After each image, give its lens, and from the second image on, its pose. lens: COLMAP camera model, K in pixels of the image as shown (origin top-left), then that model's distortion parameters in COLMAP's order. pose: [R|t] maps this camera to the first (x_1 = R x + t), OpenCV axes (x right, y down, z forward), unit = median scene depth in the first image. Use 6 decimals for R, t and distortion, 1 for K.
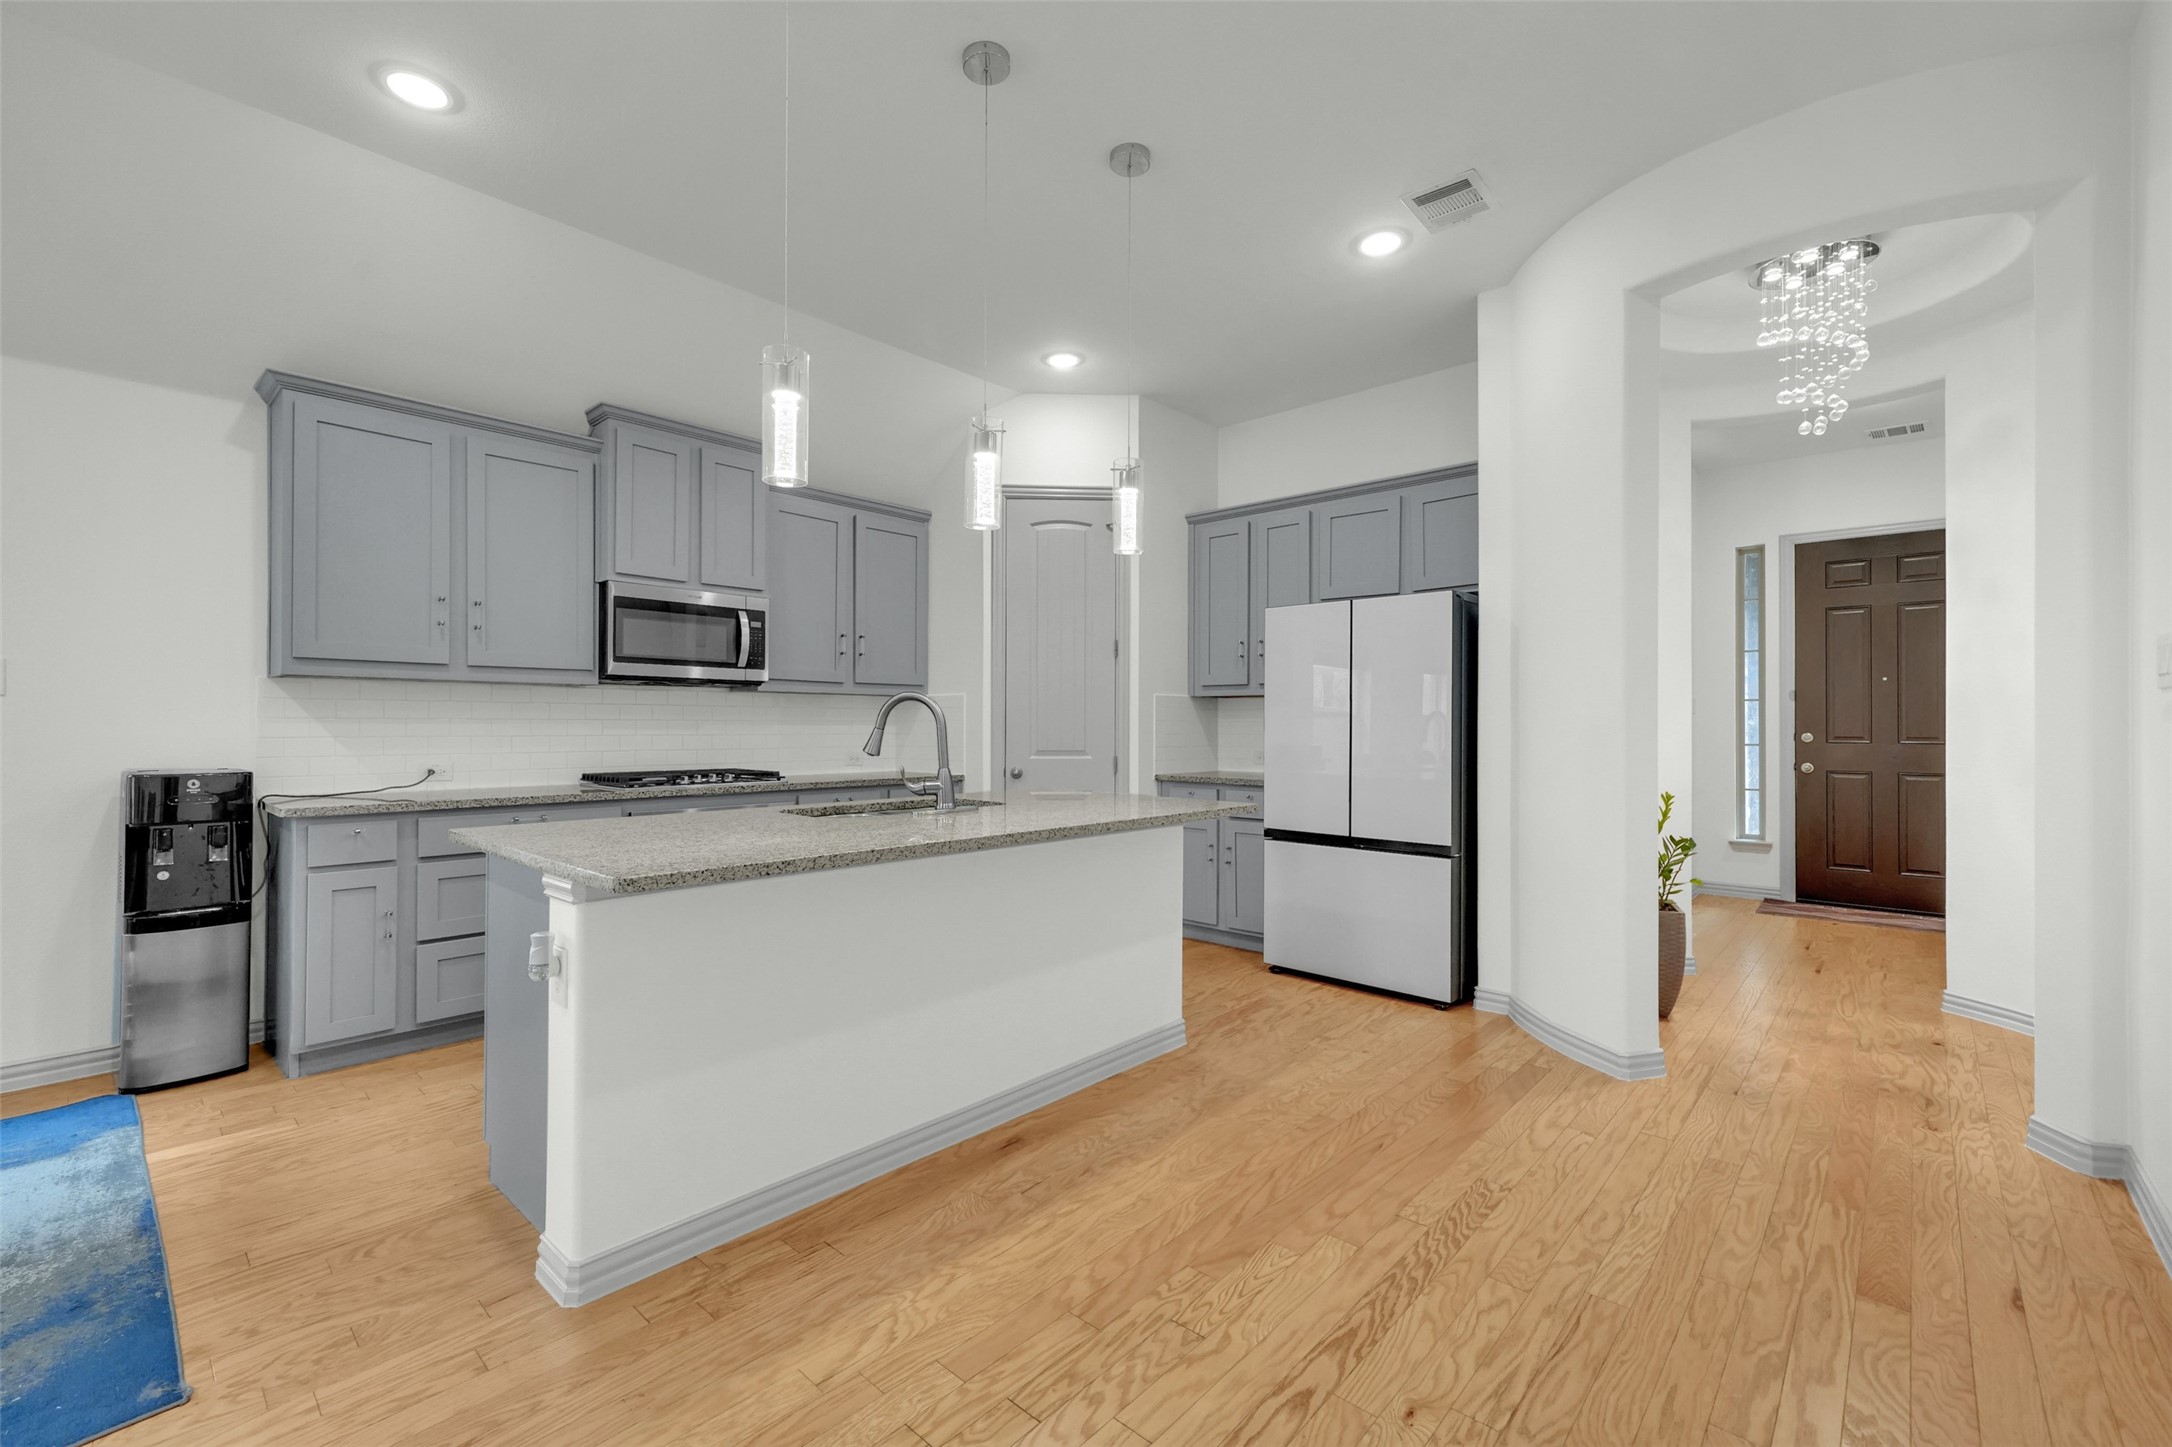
lens RADIAL K [[911.8, 0, 1071.8], [0, 911.8, 720.9], [0, 0, 1]] dist [-0.000225, 0.005077]
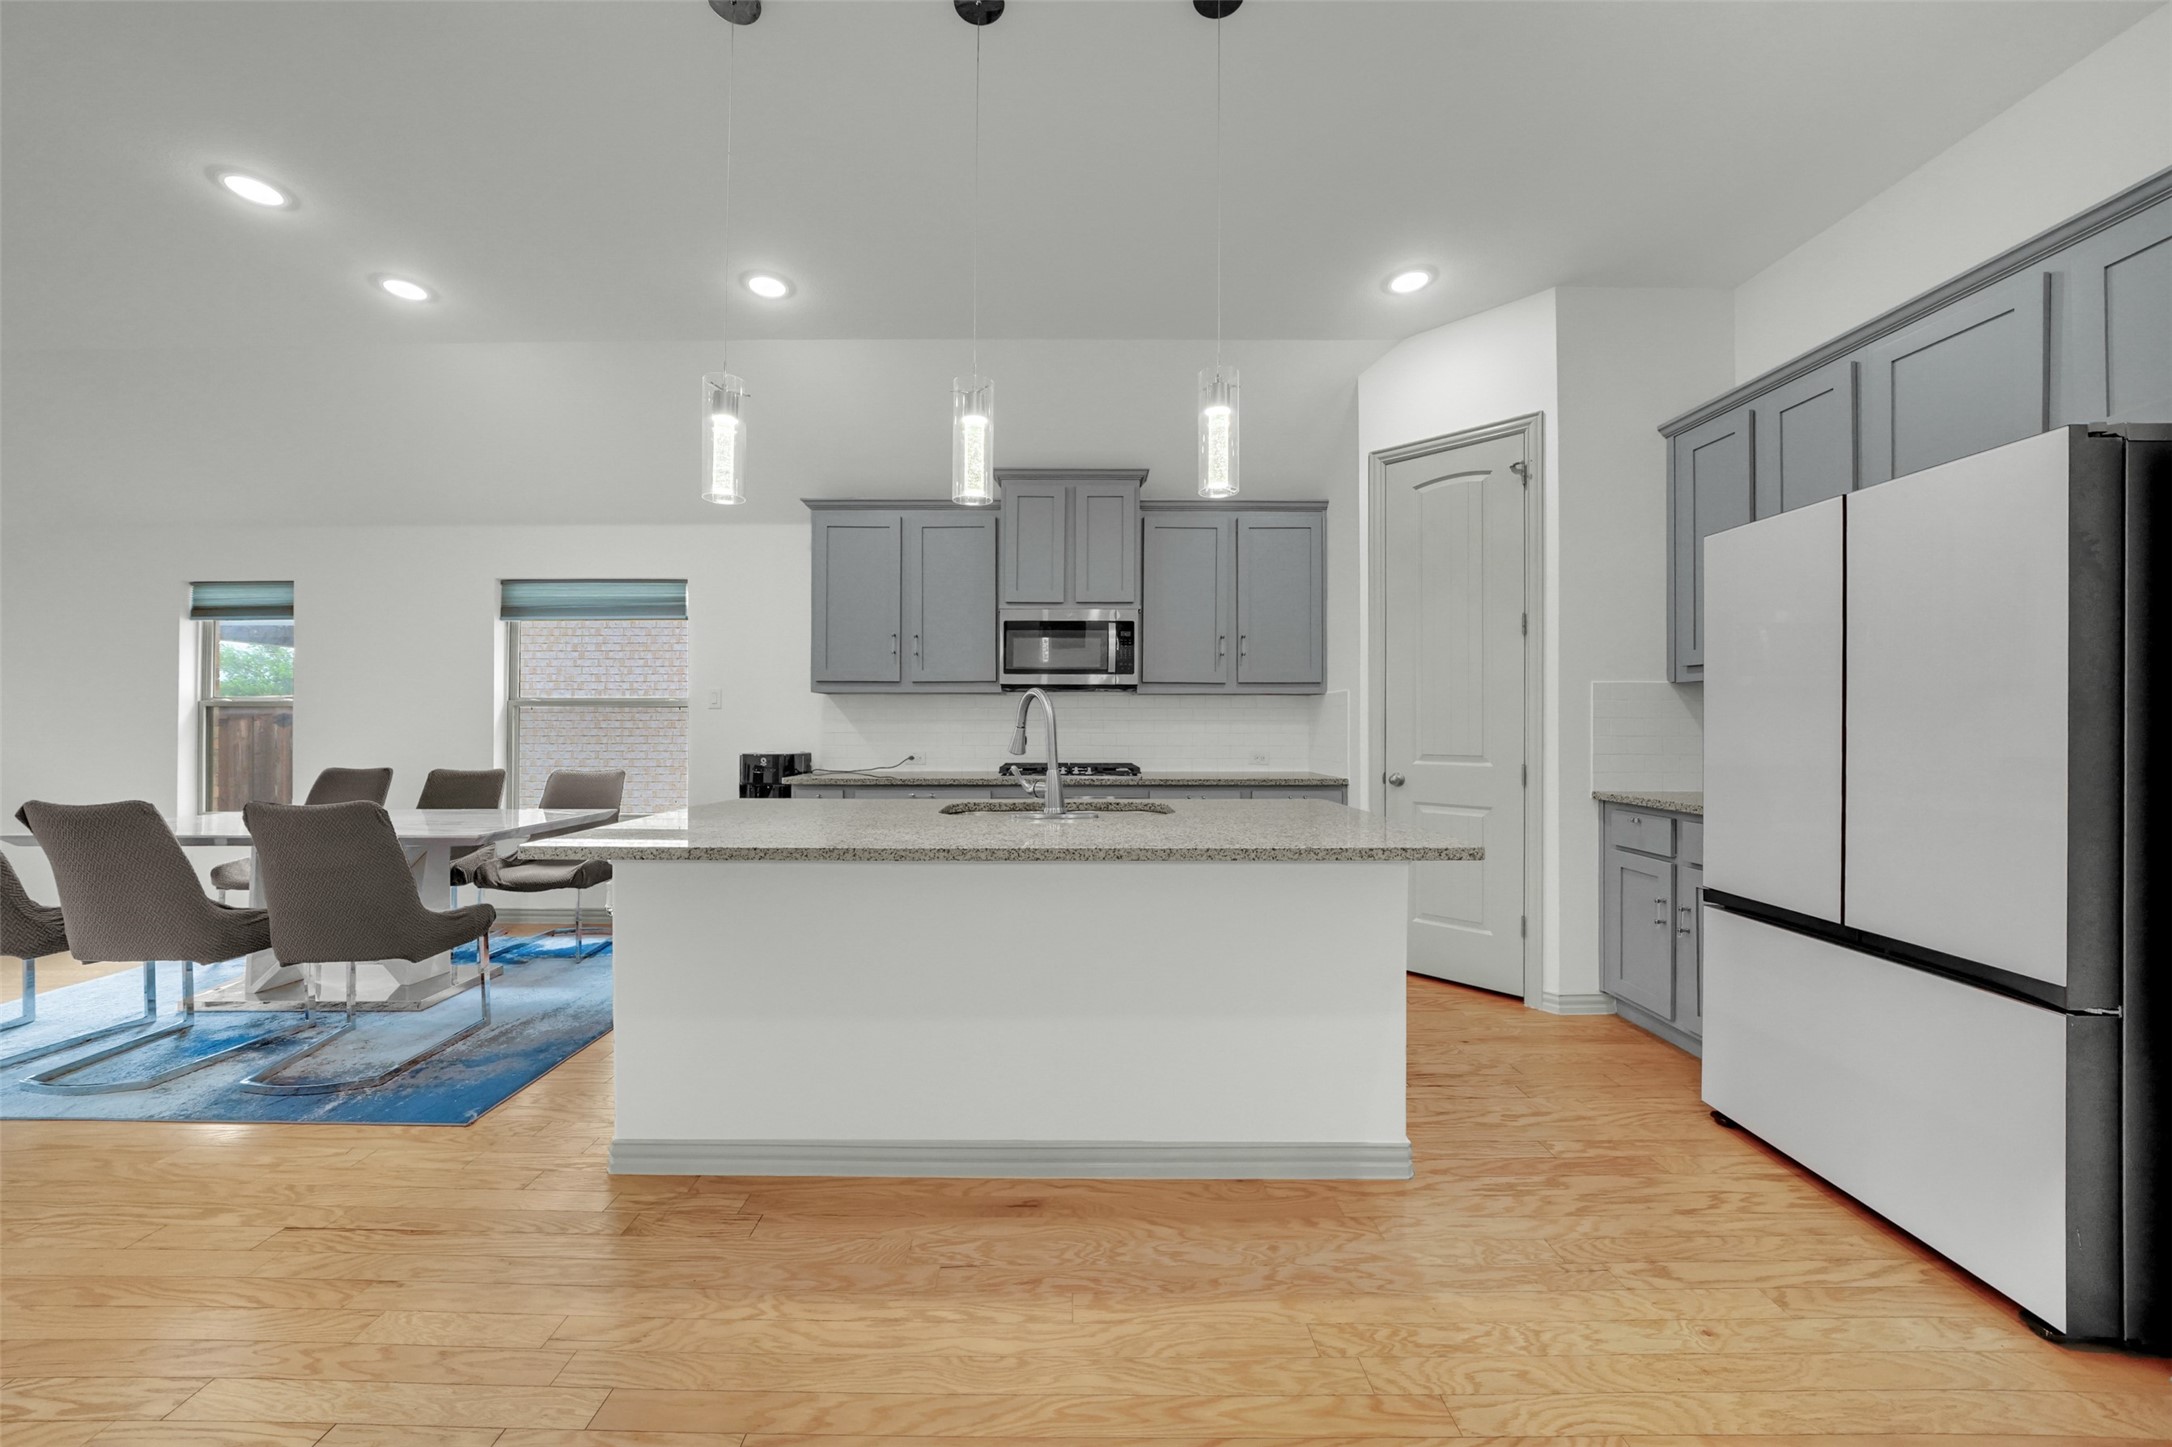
lens RADIAL K [[771.1, 0, 1061.5], [0, 771.1, 717.2], [0, 0, 1]] dist [-0.014055, 0.000061]
pose [[0.677345, -0.008819, -0.735613, 0.389626], [0.003798, 0.999957, -0.008491, 0.004315], [0.735656, 0.002957, 0.677349, 0.415367]]
